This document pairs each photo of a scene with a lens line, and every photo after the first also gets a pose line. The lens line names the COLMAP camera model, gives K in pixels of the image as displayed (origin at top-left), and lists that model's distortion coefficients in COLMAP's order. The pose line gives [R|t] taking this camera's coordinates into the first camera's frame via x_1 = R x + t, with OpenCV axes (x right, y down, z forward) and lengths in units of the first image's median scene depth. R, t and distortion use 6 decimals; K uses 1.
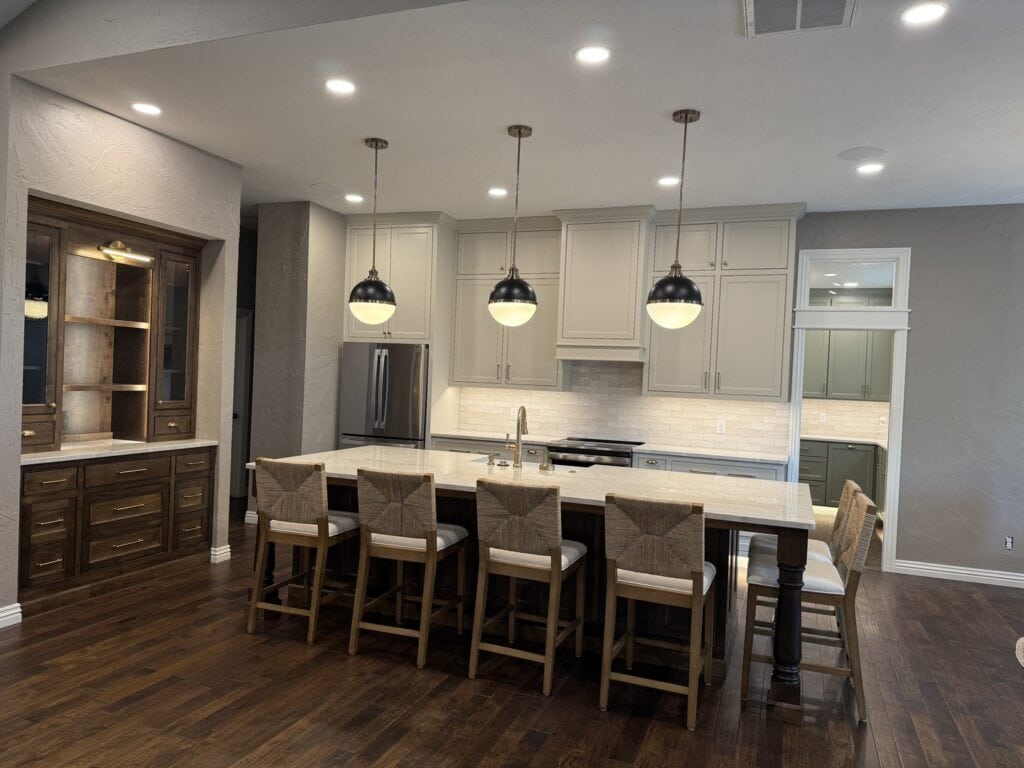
lens RADIAL K [[731.6, 0, 506.3], [0, 731.6, 385.3], [0, 0, 1]] dist [0.012121, -0.006005]
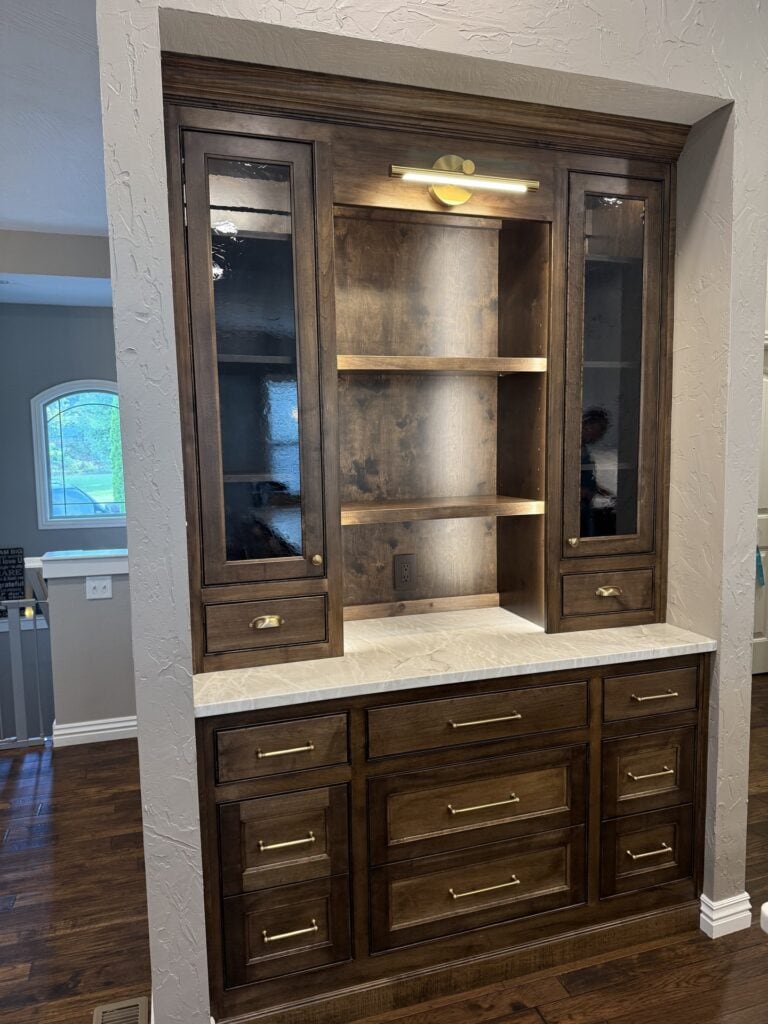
lens RADIAL K [[731.6, 0, 380.0], [0, 731.6, 518.6], [0, 0, 1]] dist [0.012121, -0.006005]
pose [[0.640403, 0.029632, -0.767467, -0.228839], [0.031639, 0.997389, 0.064910, -0.022470], [0.767387, -0.065850, 0.637794, 0.674728]]
